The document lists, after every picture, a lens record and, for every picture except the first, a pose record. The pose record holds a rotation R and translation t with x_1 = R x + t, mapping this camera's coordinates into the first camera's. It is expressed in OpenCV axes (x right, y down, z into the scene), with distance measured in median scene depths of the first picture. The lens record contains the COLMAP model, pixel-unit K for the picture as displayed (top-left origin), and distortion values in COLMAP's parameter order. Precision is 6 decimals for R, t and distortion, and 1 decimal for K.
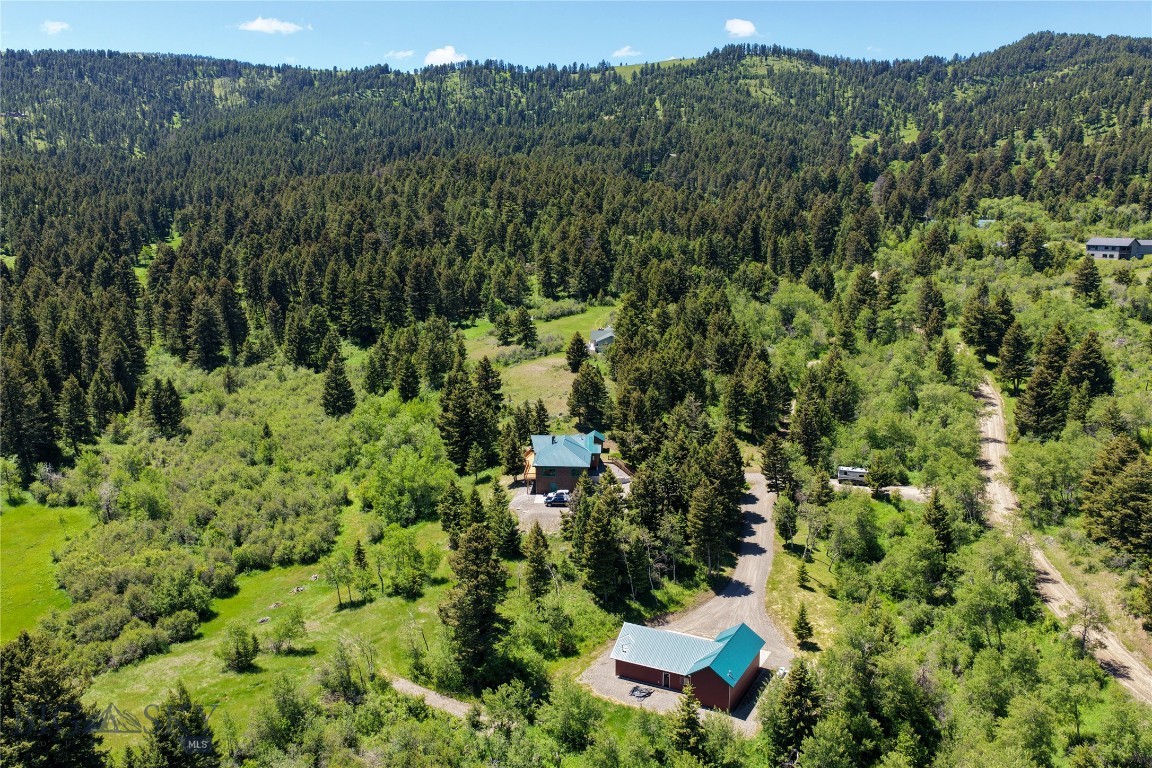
lens RADIAL K [[971.3, 0, 576.0], [0, 971.3, 384.0], [0, 0, 1]] dist [0.002577, 0.002451]
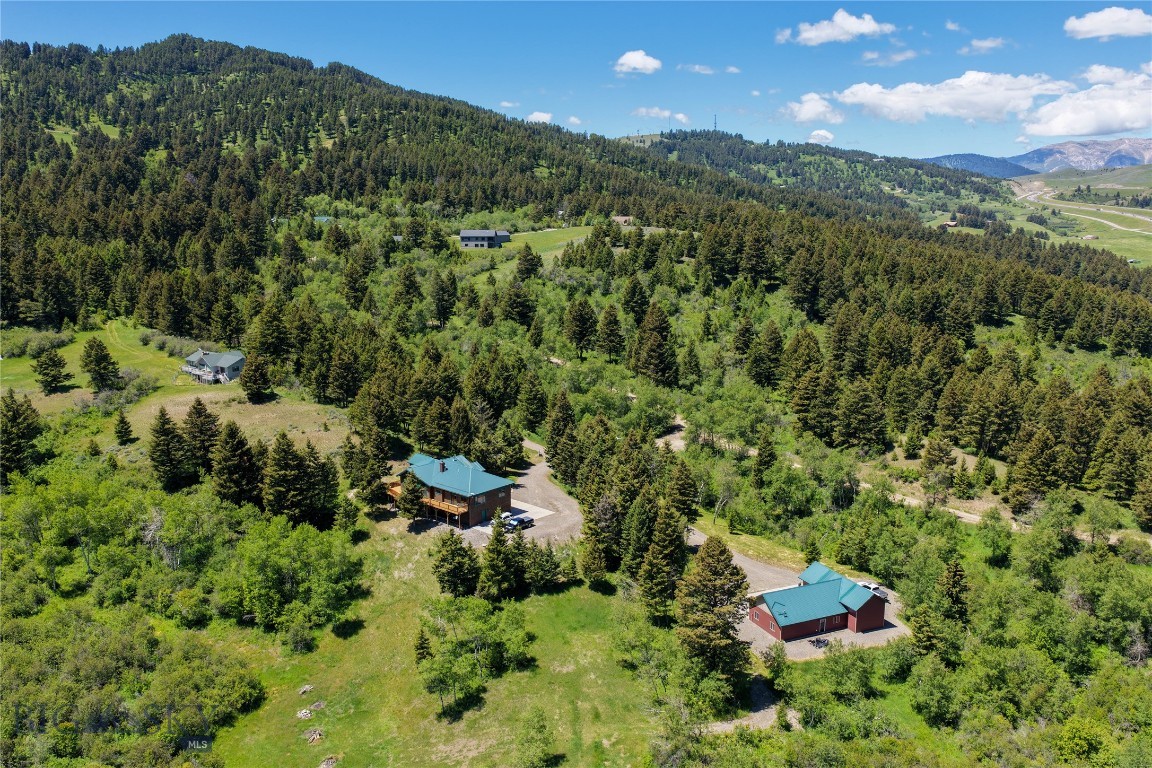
lens RADIAL K [[971.3, 0, 576.0], [0, 971.3, 384.0], [0, 0, 1]] dist [0.002577, 0.002451]
pose [[0.626772, -0.138622, 0.766773, -0.297416], [0.138606, 0.988189, 0.065352, -0.026343], [-0.766776, 0.065319, 0.638583, 0.169696]]
